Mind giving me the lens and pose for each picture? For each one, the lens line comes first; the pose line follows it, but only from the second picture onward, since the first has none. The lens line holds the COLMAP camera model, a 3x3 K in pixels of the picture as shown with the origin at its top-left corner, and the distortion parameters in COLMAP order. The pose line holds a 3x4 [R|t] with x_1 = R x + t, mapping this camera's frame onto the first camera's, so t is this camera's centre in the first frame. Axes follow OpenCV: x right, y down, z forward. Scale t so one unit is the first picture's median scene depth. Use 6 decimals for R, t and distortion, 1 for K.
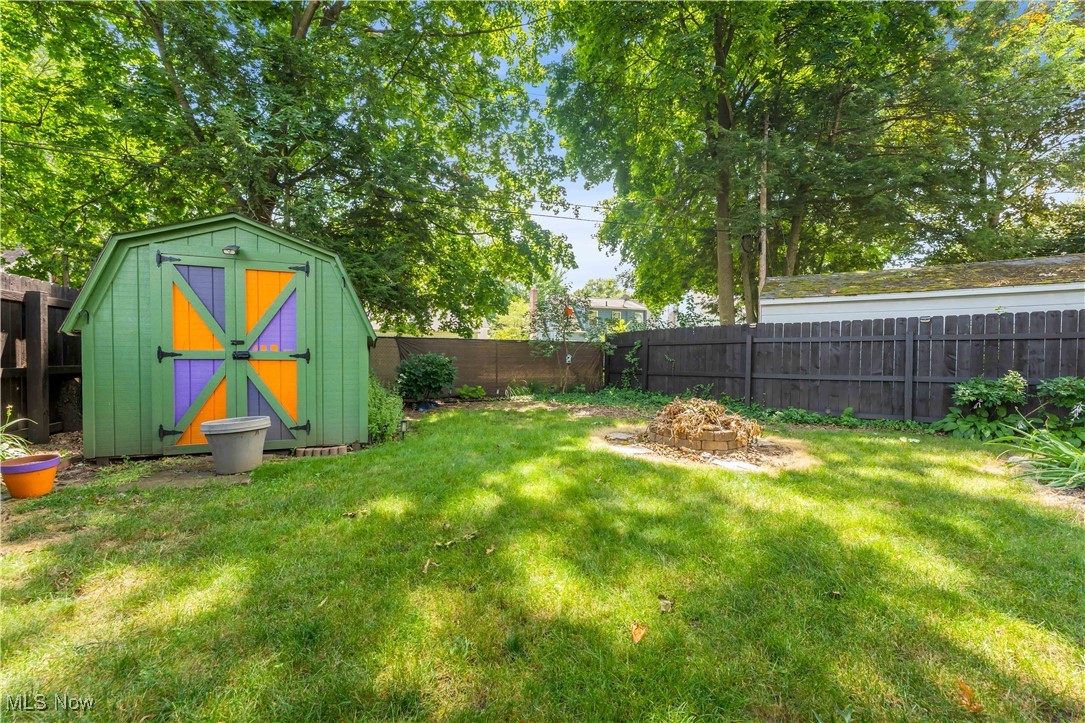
lens RADIAL K [[439.3, 0, 538.4], [0, 439.3, 367.6], [0, 0, 1]] dist [0.001644, -0.000655]
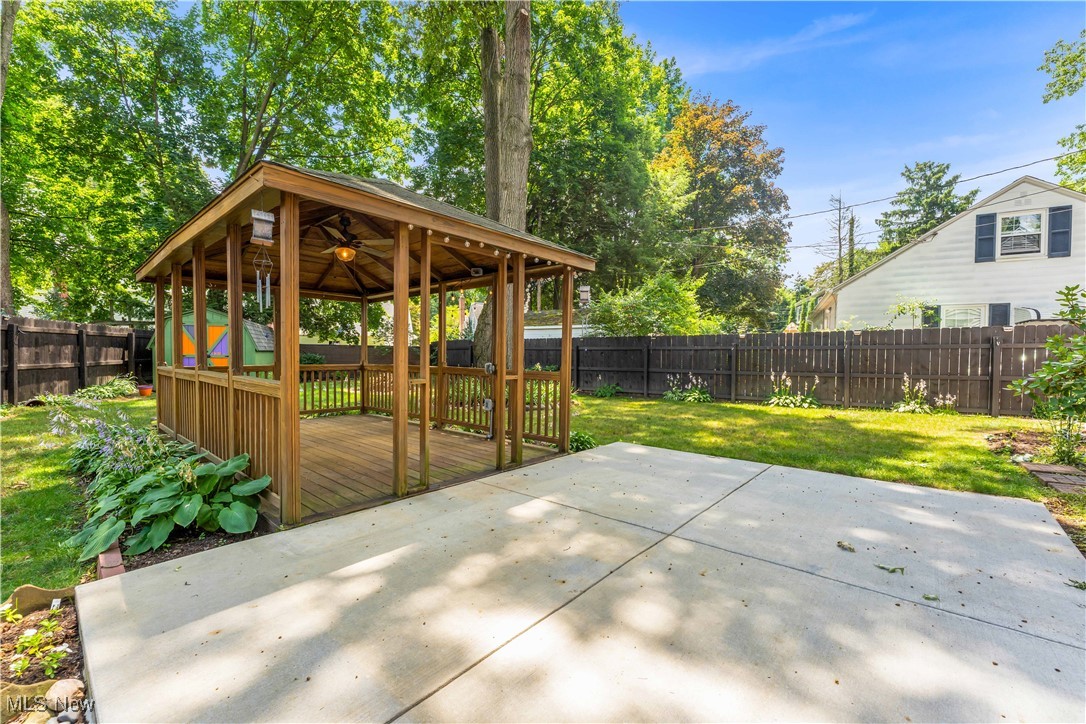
lens RADIAL K [[439.7, 0, 535.9], [0, 439.7, 367.6], [0, 0, 1]] dist [0.001644, -0.000655]
pose [[0.999364, 0.001355, 0.035629, 0.585084], [-0.001699, 0.999952, 0.009614, 0.006223], [-0.035614, -0.009668, 0.999319, -0.831759]]
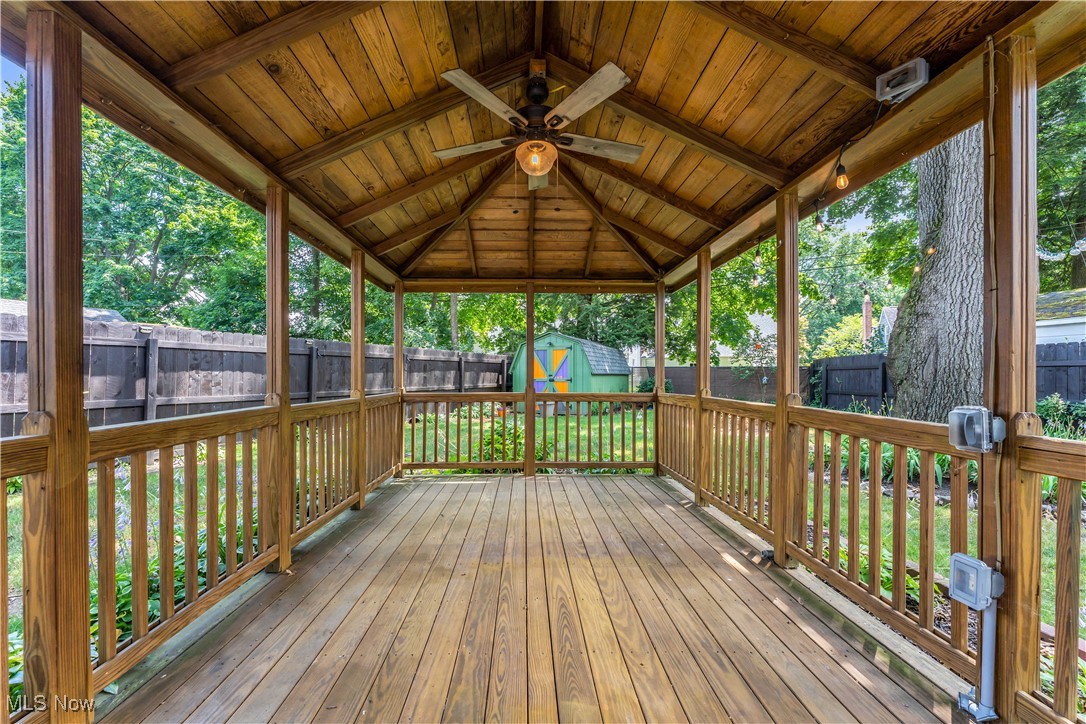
lens RADIAL K [[439.7, 0, 536.3], [0, 439.7, 367.0], [0, 0, 1]] dist [0.001644, -0.000655]
pose [[0.712353, -0.019572, -0.701549, 0.546028], [-0.012047, 0.999123, -0.040107, 0.000969], [0.701718, 0.037022, 0.711492, -0.476840]]
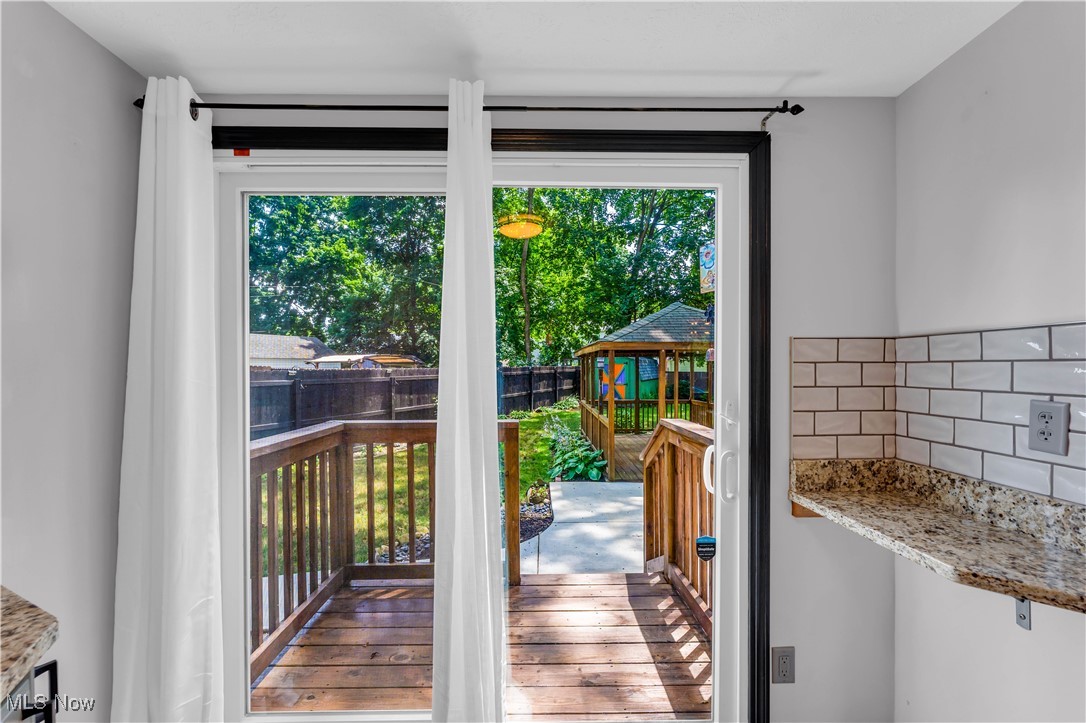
lens RADIAL K [[440.9, 0, 542.7], [0, 440.9, 368.8], [0, 0, 1]] dist [-0.001721, -0.000188]
pose [[0.696049, -0.002736, -0.717989, 0.854593], [-0.007851, 0.999904, -0.011421, -0.055190], [0.717951, 0.013587, 0.695961, -1.098657]]
